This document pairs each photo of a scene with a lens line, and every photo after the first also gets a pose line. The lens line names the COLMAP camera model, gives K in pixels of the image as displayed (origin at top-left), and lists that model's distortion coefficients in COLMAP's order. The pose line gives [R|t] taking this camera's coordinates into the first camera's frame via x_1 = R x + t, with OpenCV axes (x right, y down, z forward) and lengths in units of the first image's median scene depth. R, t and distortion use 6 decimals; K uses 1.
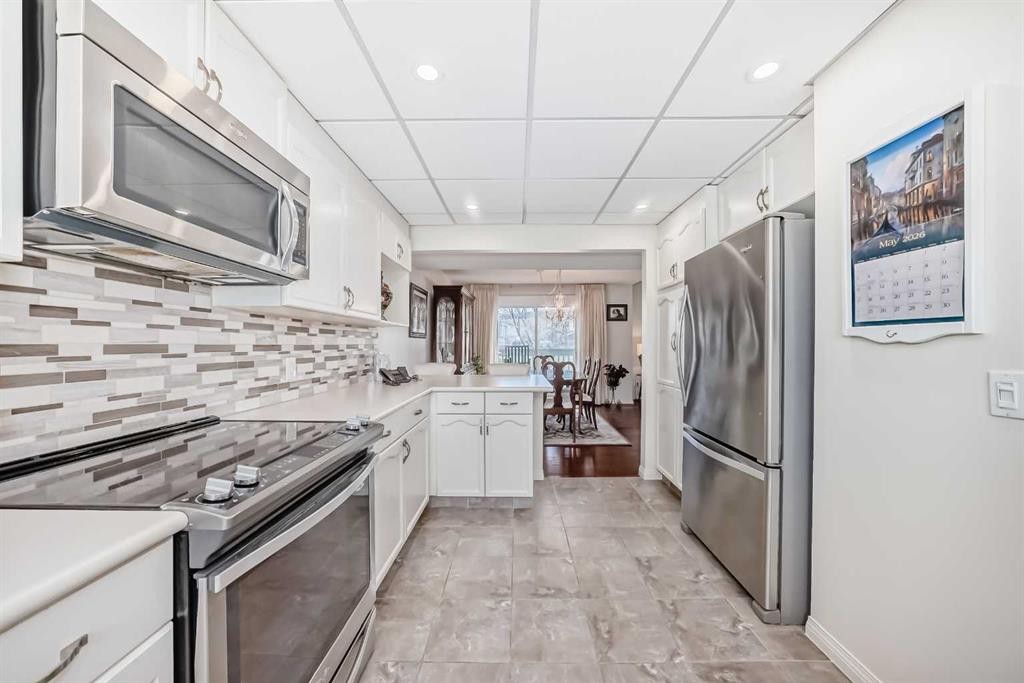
lens RADIAL K [[360.0, 0, 510.2], [0, 360.0, 345.9], [0, 0, 1]] dist [0.000861, 0.000299]
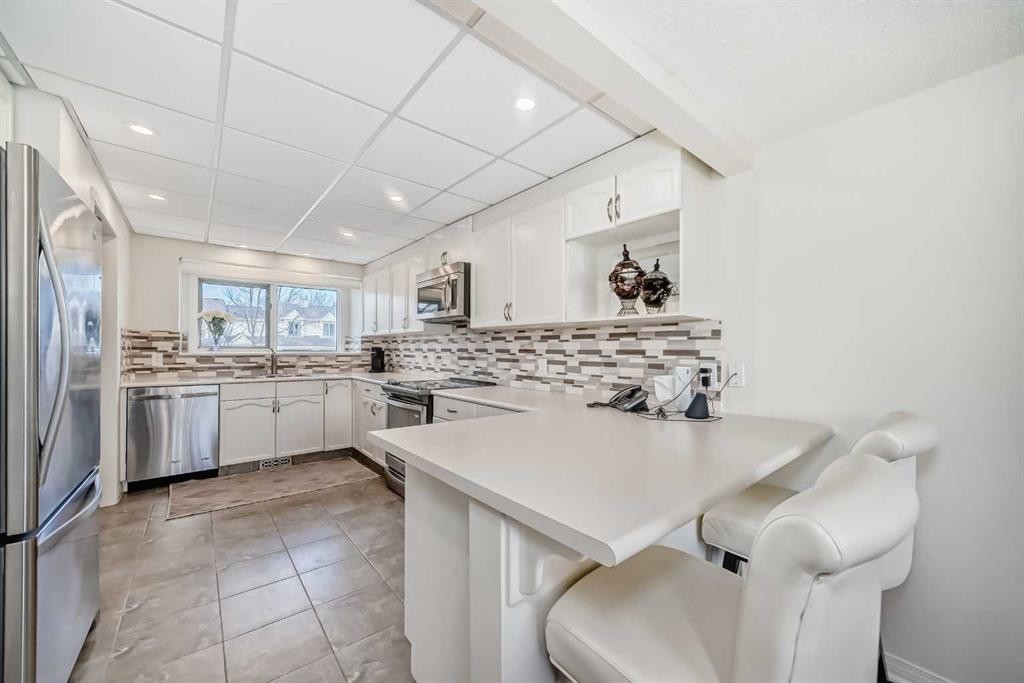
lens RADIAL K [[387.3, 0, 509.4], [0, 387.3, 347.5], [0, 0, 1]] dist [-0.000581, 0.000171]
pose [[-0.760411, -0.008466, -0.649387, 0.461939], [-0.009232, 0.999955, -0.002227, -0.006191], [0.649377, 0.004302, -0.760454, 2.198071]]
